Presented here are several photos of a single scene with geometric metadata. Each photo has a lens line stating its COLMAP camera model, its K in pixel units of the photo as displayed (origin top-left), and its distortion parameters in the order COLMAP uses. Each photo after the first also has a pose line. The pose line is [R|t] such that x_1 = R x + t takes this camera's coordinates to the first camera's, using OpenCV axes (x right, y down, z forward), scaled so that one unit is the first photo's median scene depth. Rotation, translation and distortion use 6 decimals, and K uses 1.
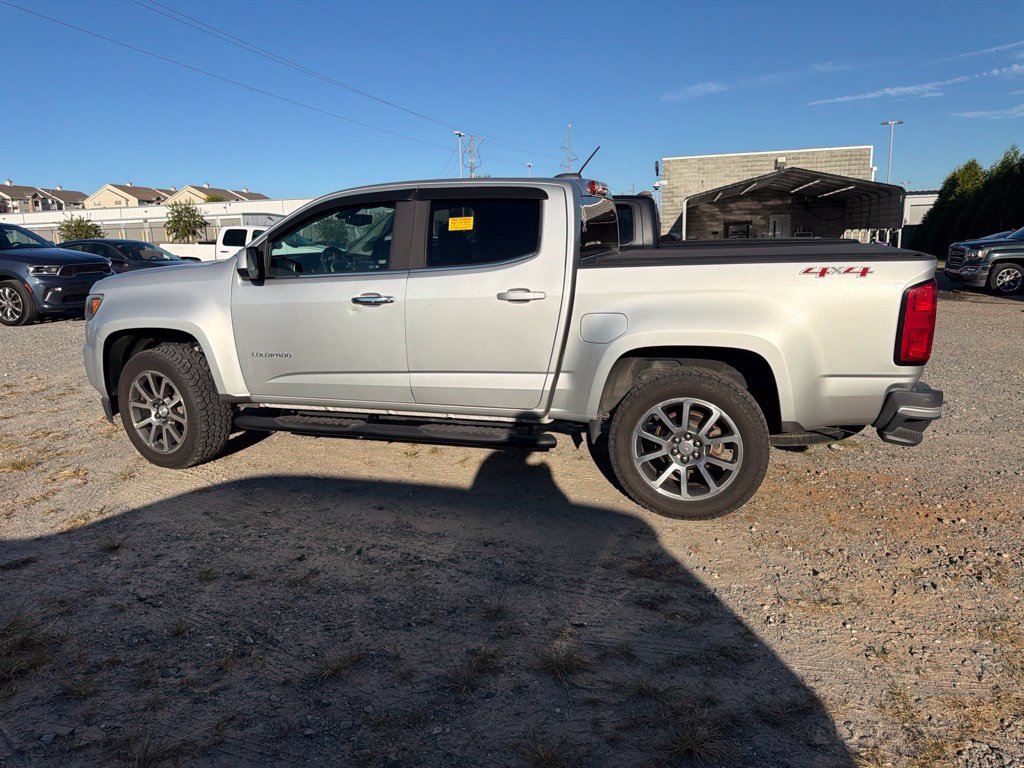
lens RADIAL K [[728.0, 0, 506.7], [0, 728.0, 384.1], [0, 0, 1]] dist [0.027307, -0.035732]
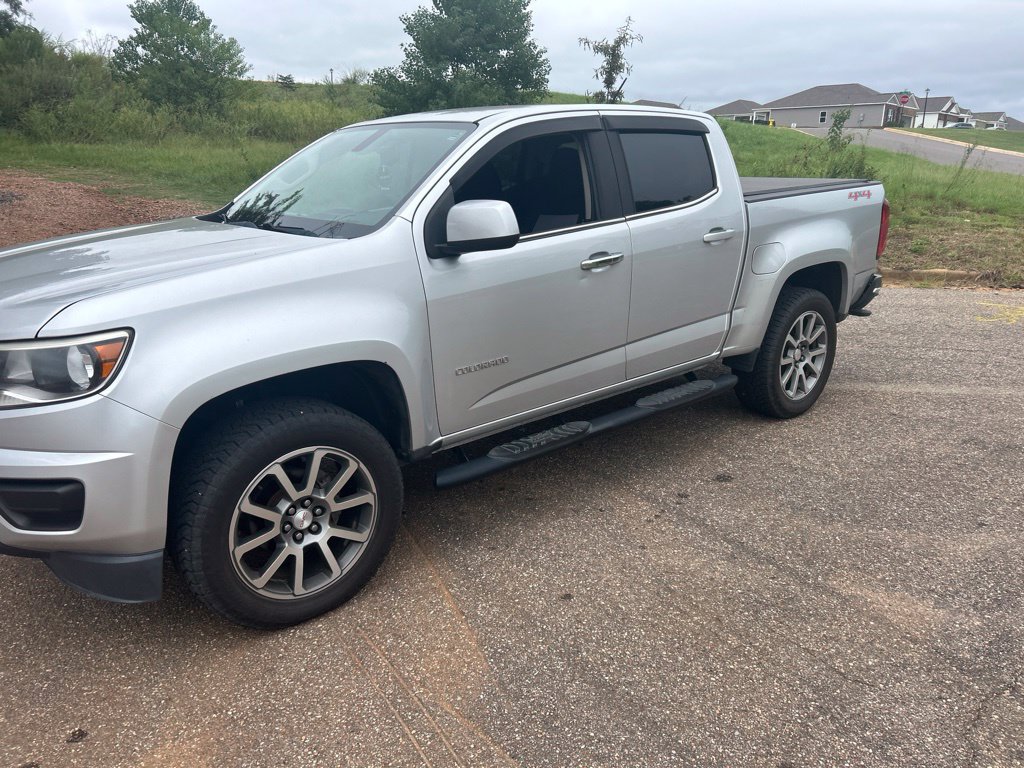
lens RADIAL K [[775.3, 0, 511.2], [0, 775.3, 386.5], [0, 0, 1]] dist [0.046652, -0.052825]
pose [[0.529583, -0.238792, 0.813954, -1.023200], [0.189635, 0.968601, 0.160779, -0.149385], [-0.826790, 0.069208, 0.558238, 0.682472]]
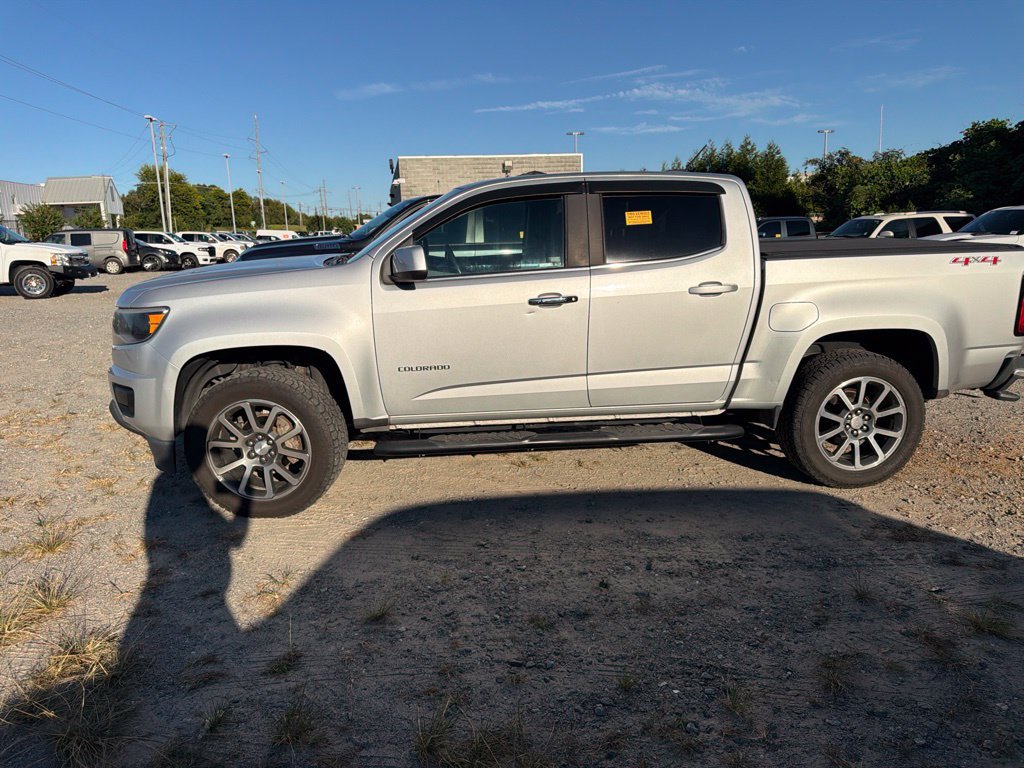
lens RADIAL K [[728.0, 0, 507.1], [0, 728.0, 379.0], [0, 0, 1]] dist [0.027307, -0.035732]
pose [[0.915446, -0.079109, 0.394589, -0.664830], [0.080425, 0.996673, 0.013232, -0.035052], [-0.394323, 0.019621, 0.918763, 0.189675]]
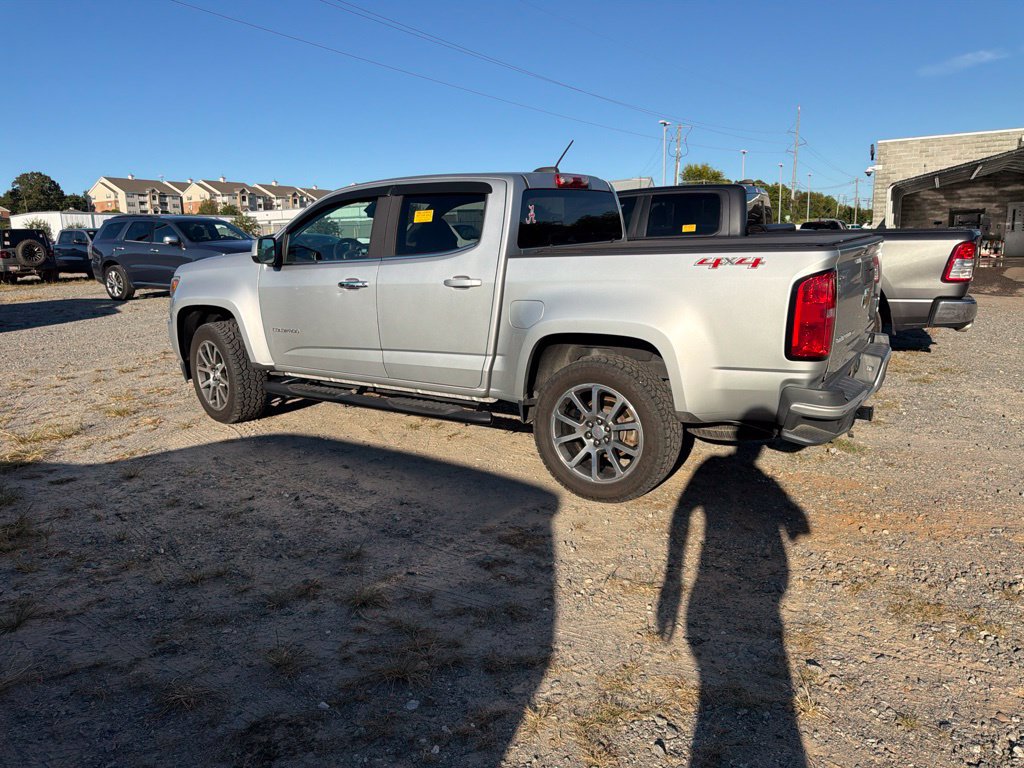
lens RADIAL K [[728.0, 0, 507.5], [0, 728.0, 387.7], [0, 0, 1]] dist [0.027307, -0.035732]
pose [[0.958546, 0.056586, -0.279264, 0.405834], [-0.052524, 0.998377, 0.022013, 0.008033], [0.280057, -0.006433, 0.959962, -0.027803]]
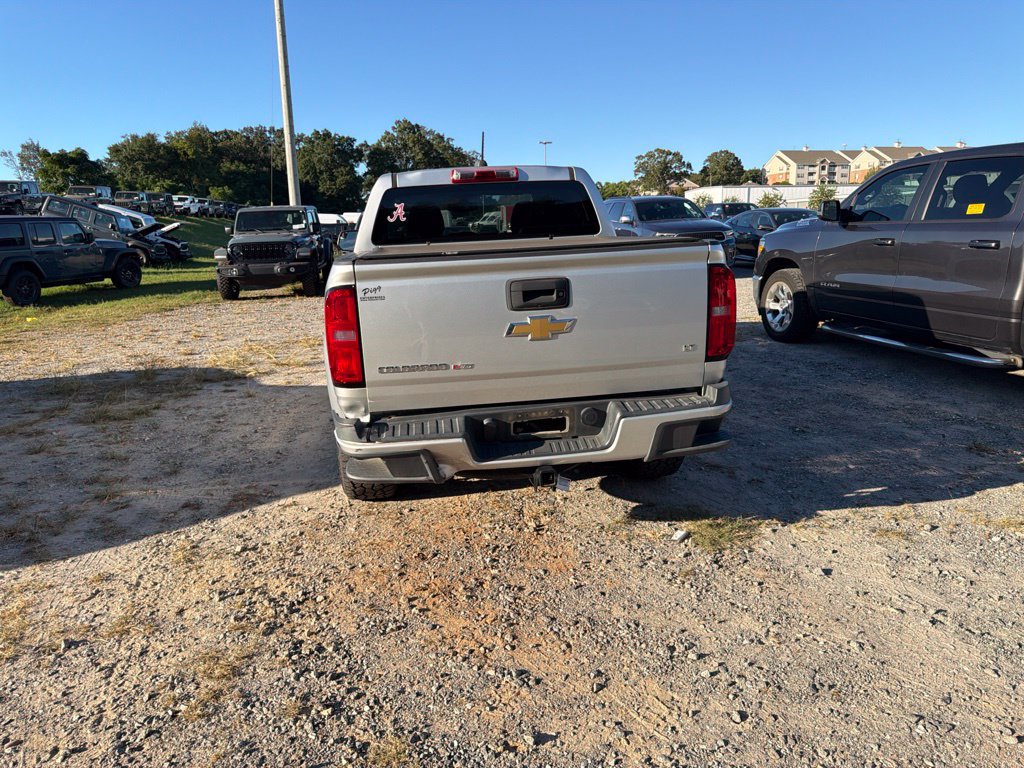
lens RADIAL K [[728.0, 0, 506.6], [0, 728.0, 387.1], [0, 0, 1]] dist [0.027307, -0.035732]
pose [[0.419860, 0.207223, -0.883616, 1.269337], [-0.158182, 0.975392, 0.153584, -0.170693], [0.893698, 0.075288, 0.442307, 0.721586]]
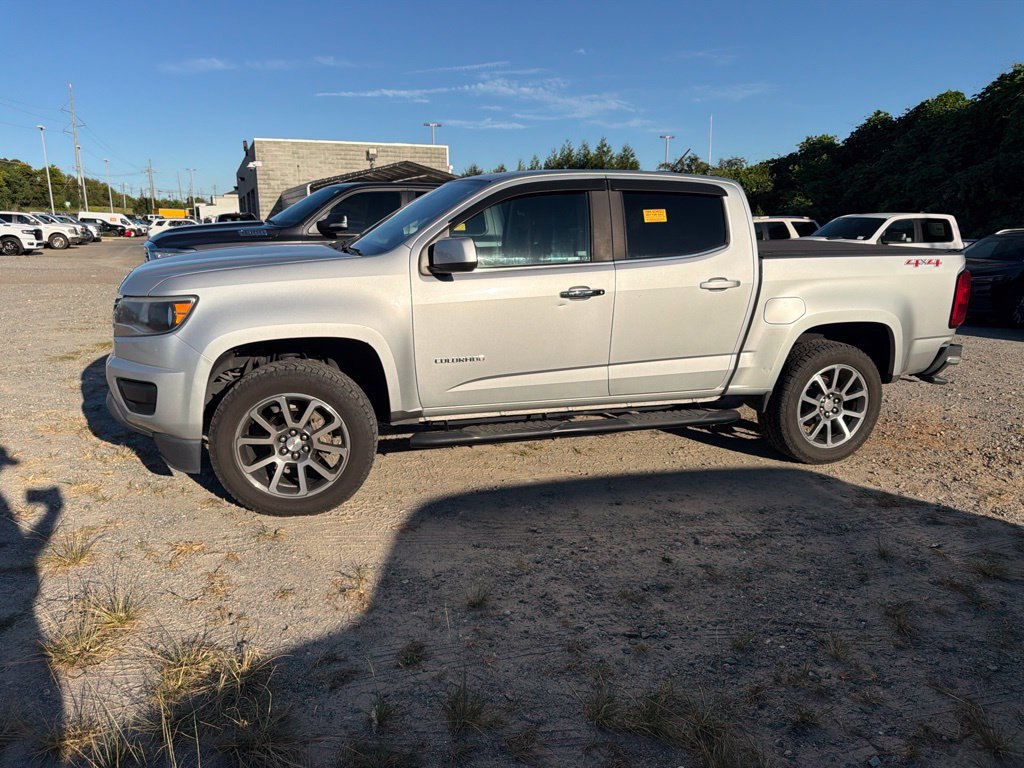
lens RADIAL K [[728.0, 0, 507.9], [0, 728.0, 390.3], [0, 0, 1]] dist [0.027307, -0.035732]
pose [[0.813854, -0.102472, 0.571962, -0.899403], [0.086987, 0.994721, 0.054439, -0.052701], [-0.574521, 0.005448, 0.818472, 0.294780]]
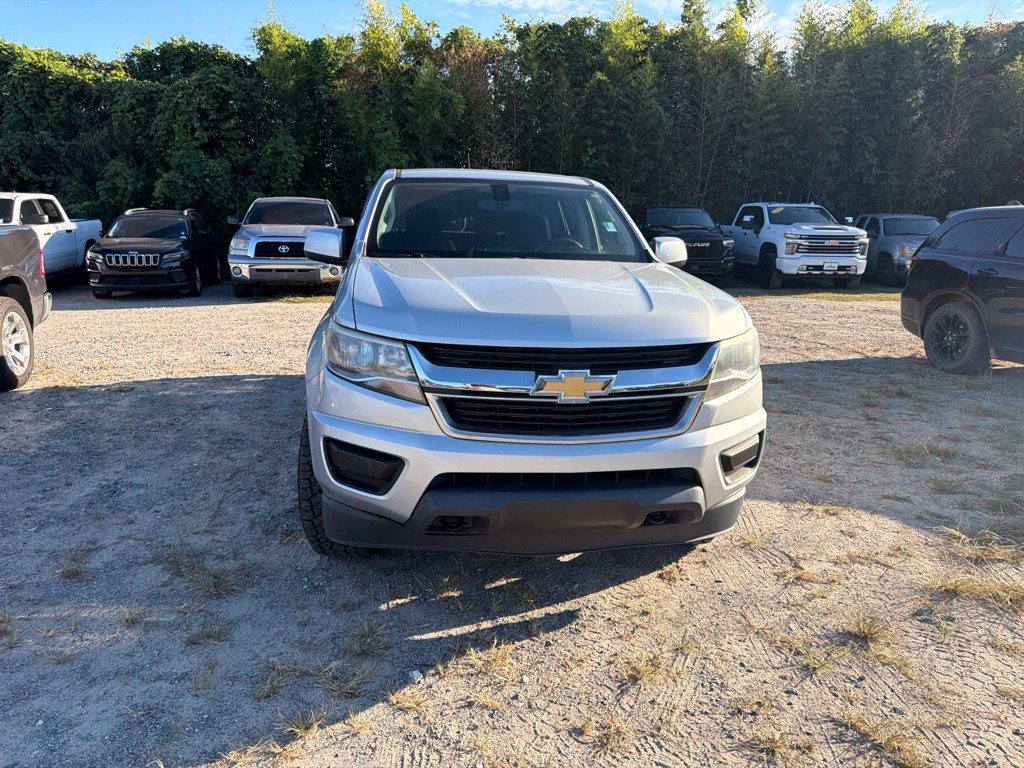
lens RADIAL K [[728.0, 0, 508.1], [0, 728.0, 386.0], [0, 0, 1]] dist [0.027307, -0.035732]
pose [[-0.439863, -0.198254, 0.875908, -1.278615], [0.174658, 0.937821, 0.299977, -0.367382], [-0.880917, 0.284933, -0.377886, 1.791948]]
